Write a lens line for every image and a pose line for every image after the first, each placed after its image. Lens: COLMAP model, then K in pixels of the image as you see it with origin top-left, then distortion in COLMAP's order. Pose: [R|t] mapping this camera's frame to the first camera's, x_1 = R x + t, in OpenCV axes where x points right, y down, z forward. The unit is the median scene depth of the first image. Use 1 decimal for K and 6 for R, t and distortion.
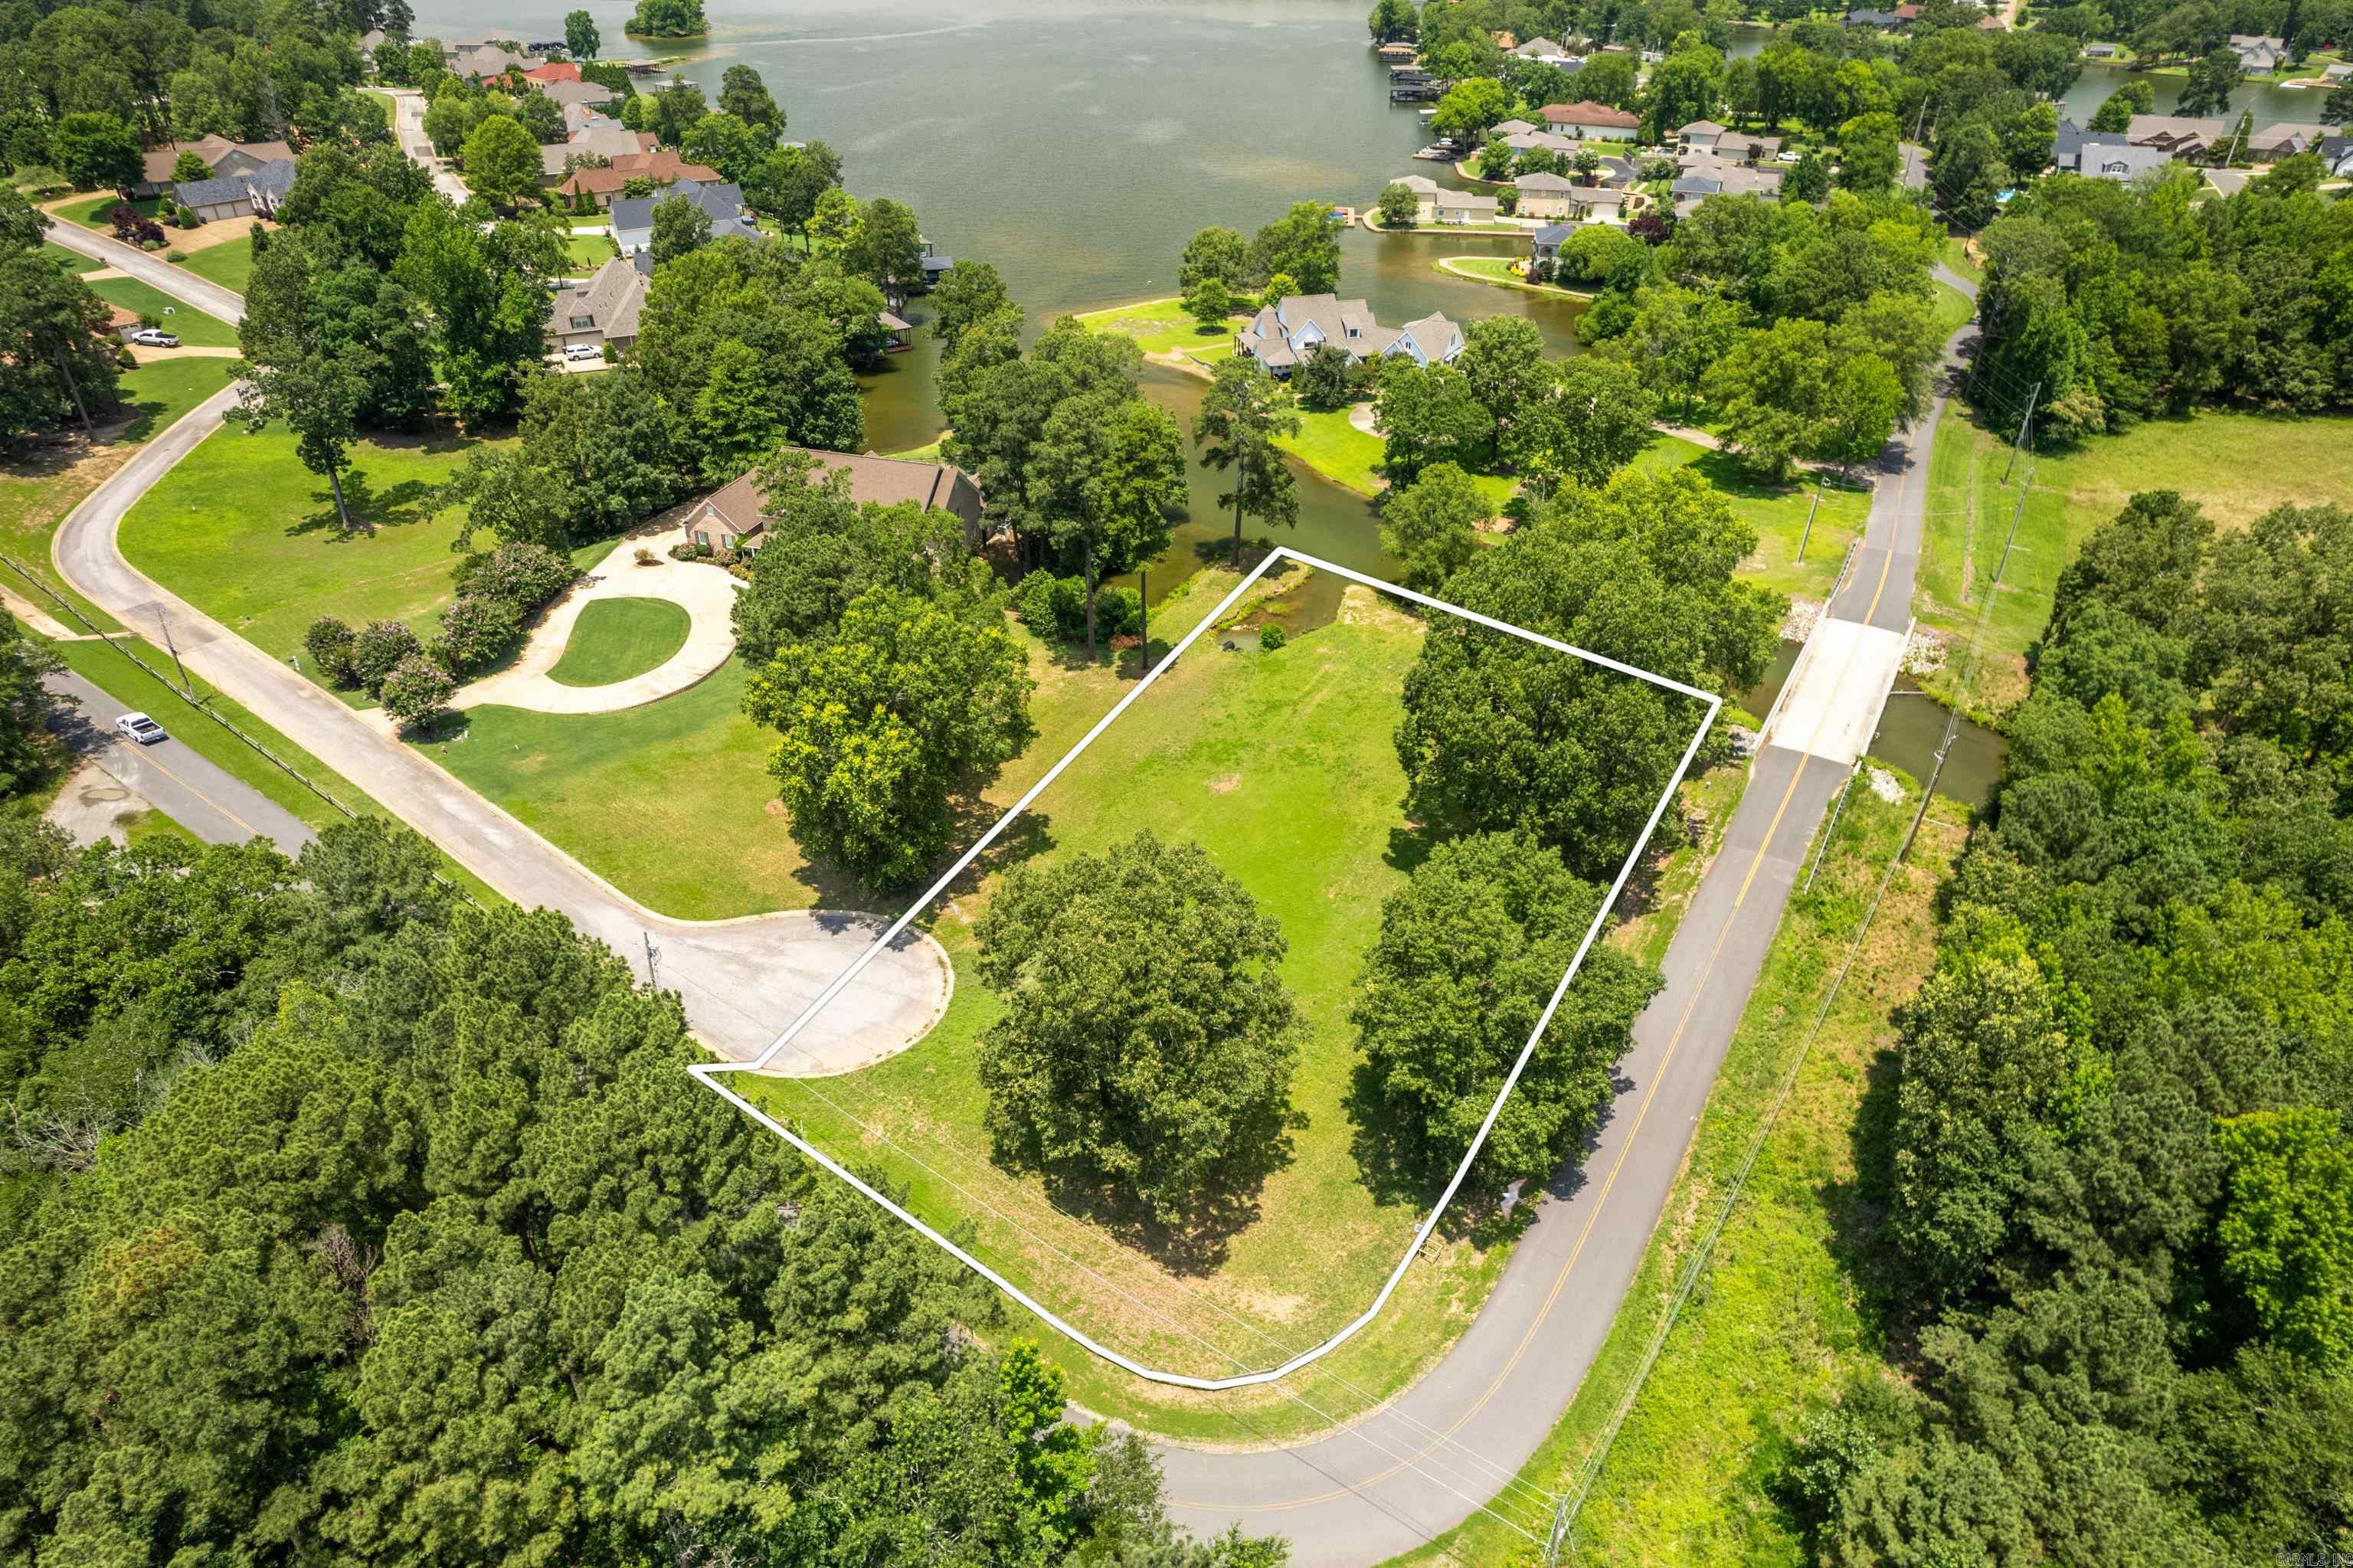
lens RADIAL K [[1519.5, 0, 1182.8], [0, 1519.5, 785.6], [0, 0, 1]] dist [-0.075153, 0.086940]
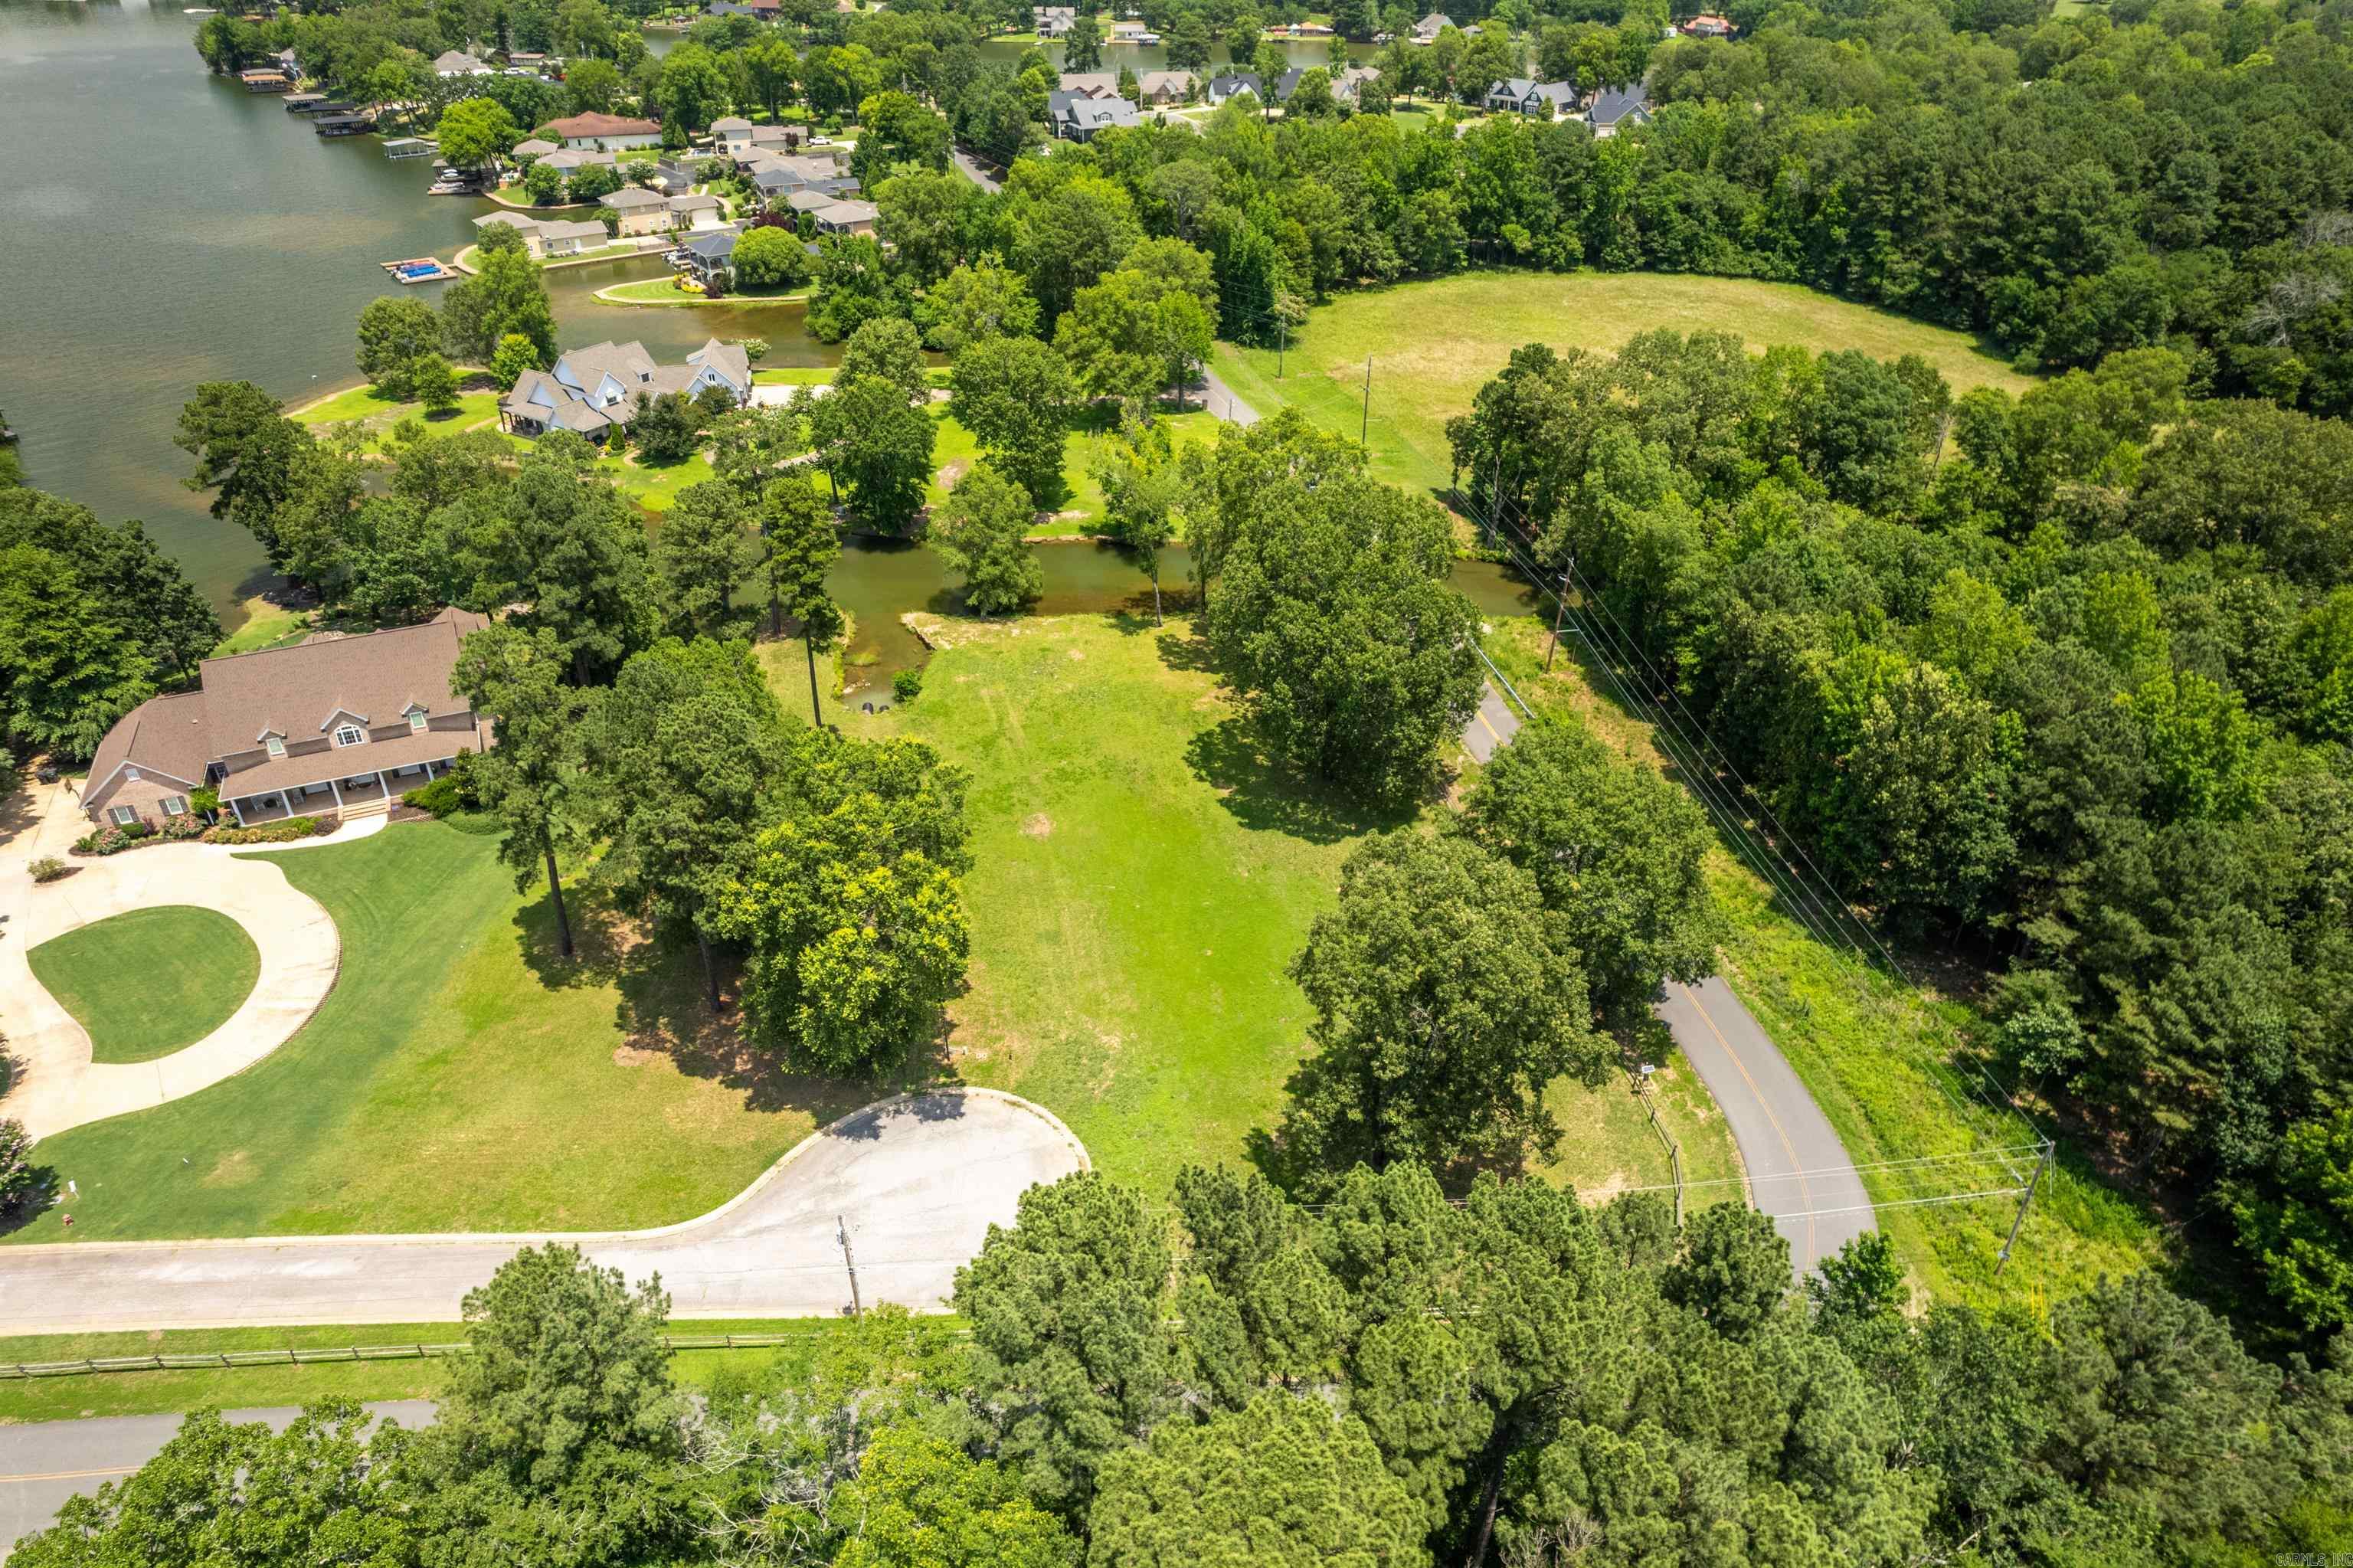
lens RADIAL K [[1519.5, 0, 1182.8], [0, 1519.5, 785.6], [0, 0, 1]] dist [-0.075153, 0.086940]
pose [[0.743252, -0.355106, 0.566989, -0.293192], [0.354707, 0.927745, 0.116072, -0.069428], [-0.567239, 0.114844, 0.815506, 0.112211]]
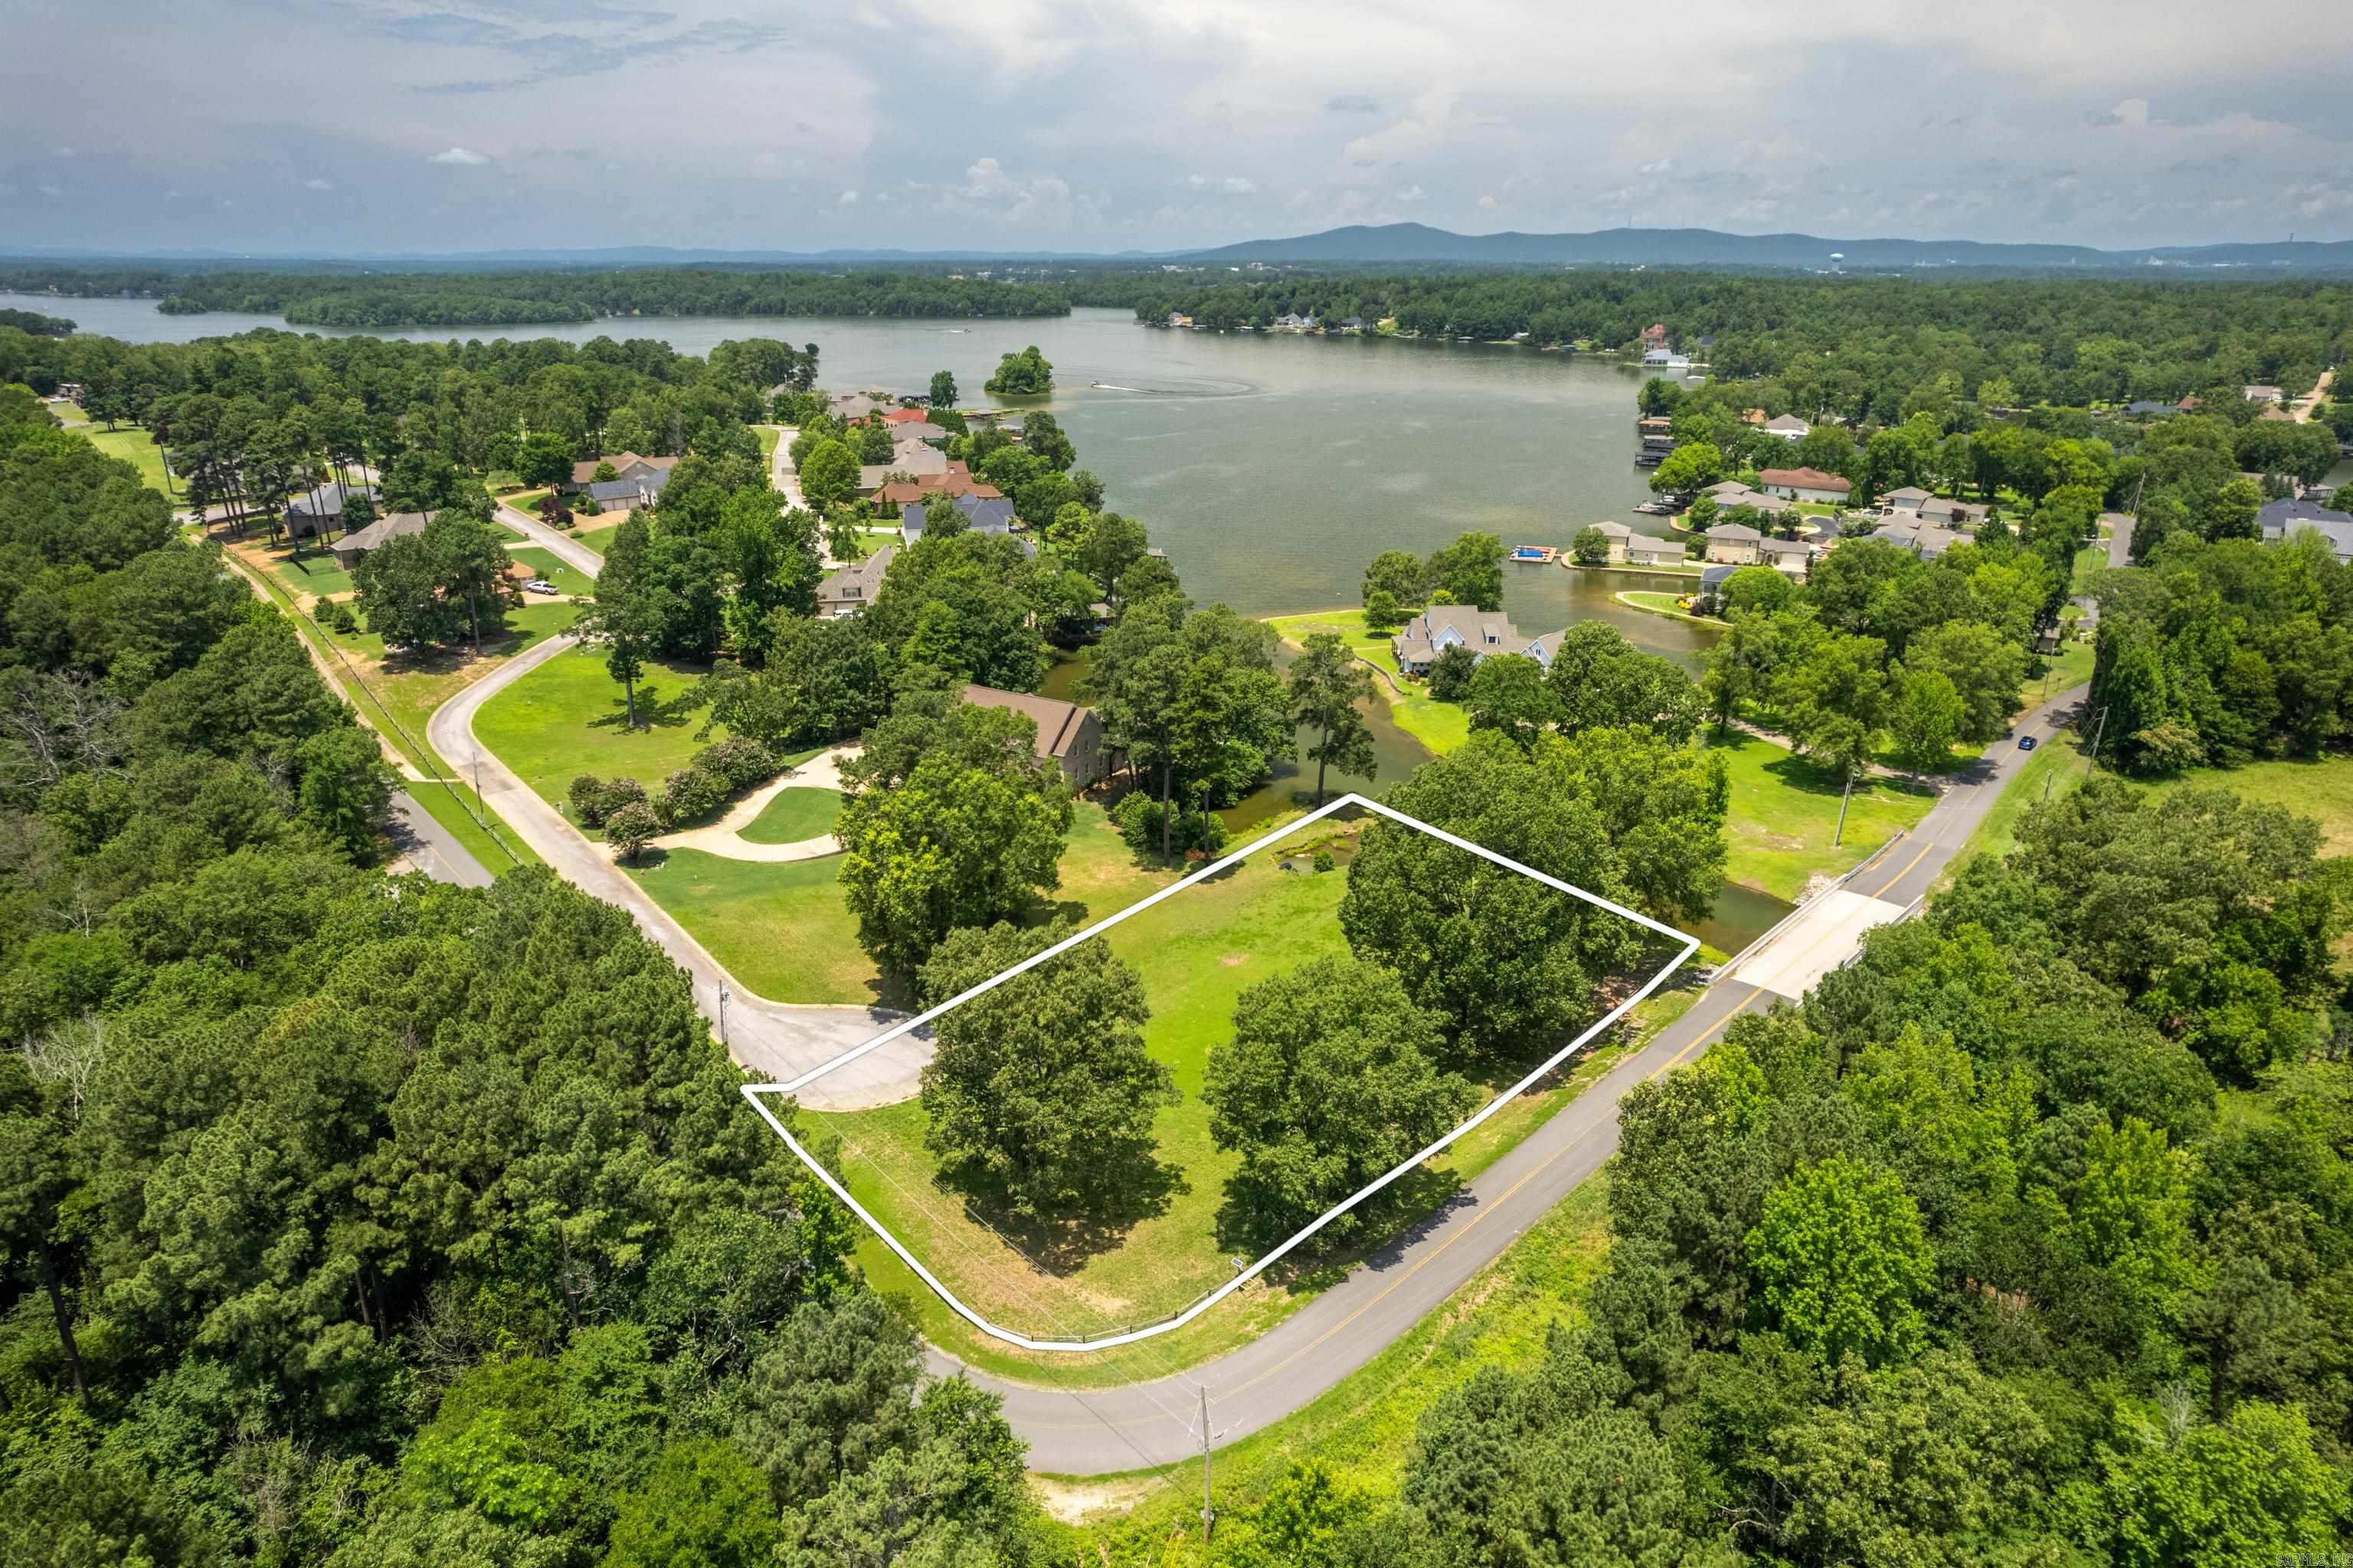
lens RADIAL K [[1519.5, 0, 1182.8], [0, 1519.5, 785.6], [0, 0, 1]] dist [-0.075153, 0.086940]
pose [[0.975971, 0.075927, -0.204243, 0.148234], [-0.118729, 0.971263, -0.206281, 0.077801], [0.182712, 0.225574, 0.956939, -0.116638]]
